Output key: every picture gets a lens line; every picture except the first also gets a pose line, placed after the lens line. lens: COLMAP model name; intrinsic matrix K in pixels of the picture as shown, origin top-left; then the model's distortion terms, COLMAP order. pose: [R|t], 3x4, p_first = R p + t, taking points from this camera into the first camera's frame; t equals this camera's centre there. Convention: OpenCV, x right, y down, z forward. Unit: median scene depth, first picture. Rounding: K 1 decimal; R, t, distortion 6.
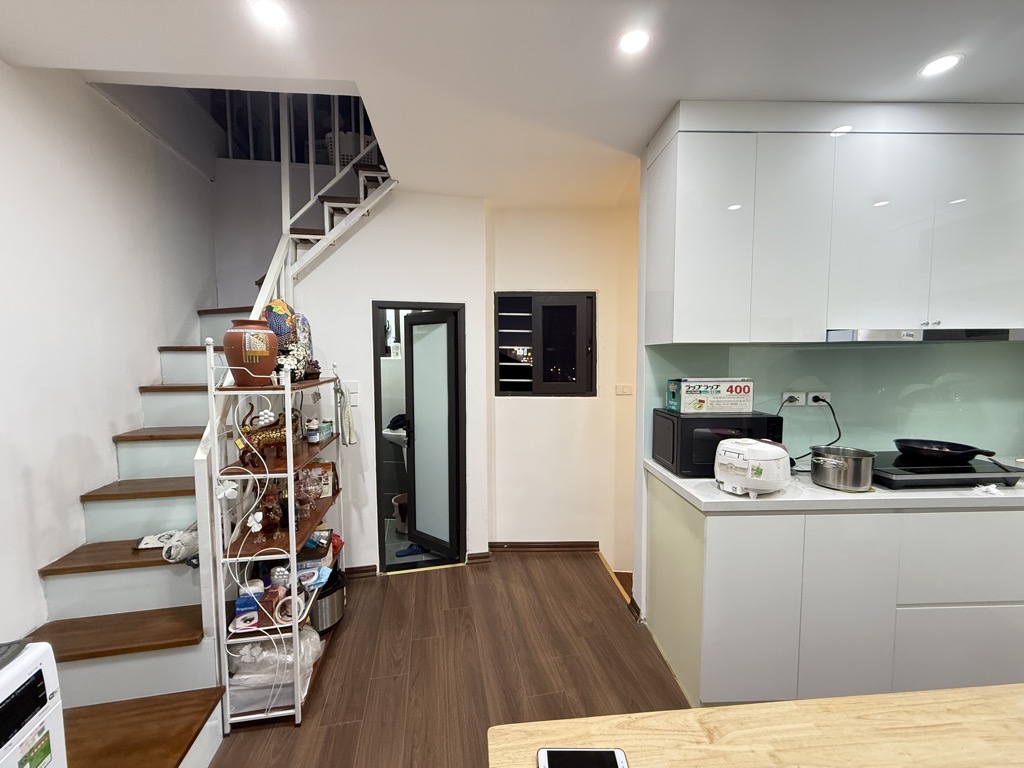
lens RADIAL K [[411.8, 0, 508.9], [0, 411.8, 384.7], [0, 0, 1]] dist [0.007838, -0.000237]
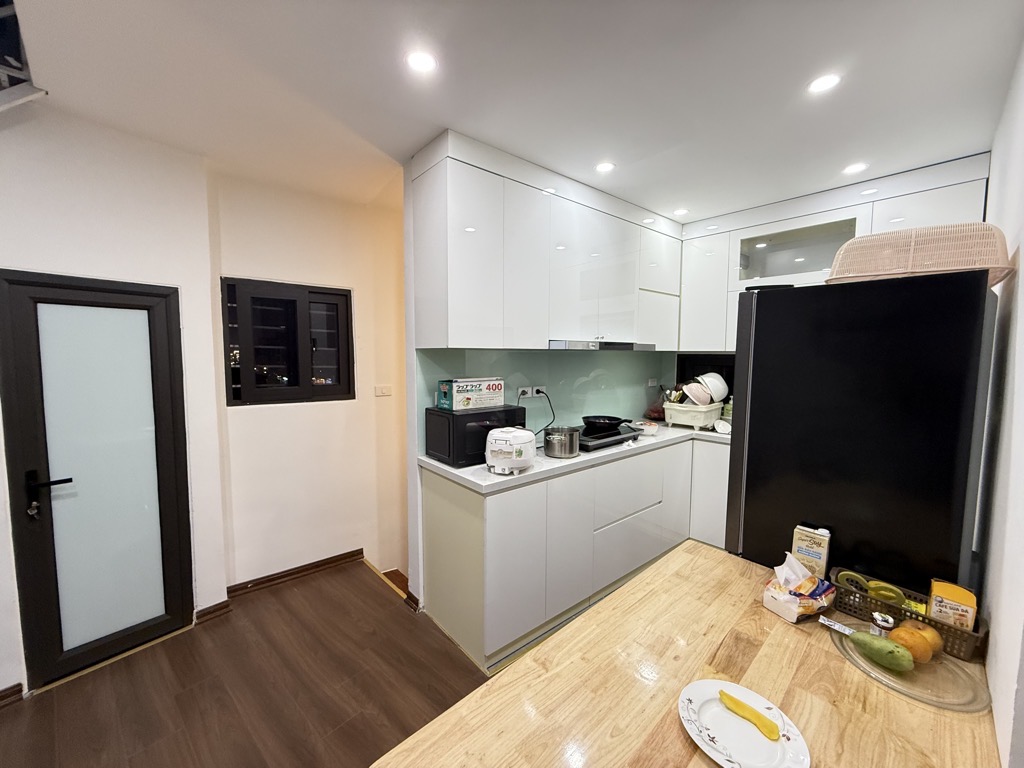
lens RADIAL K [[411.8, 0, 508.9], [0, 411.8, 384.7], [0, 0, 1]] dist [0.007838, -0.000237]
pose [[0.789223, -0.038297, 0.612912, -0.143825], [0.034244, 0.999245, 0.018343, -0.016110], [-0.613152, 0.006512, 0.789938, 0.028770]]
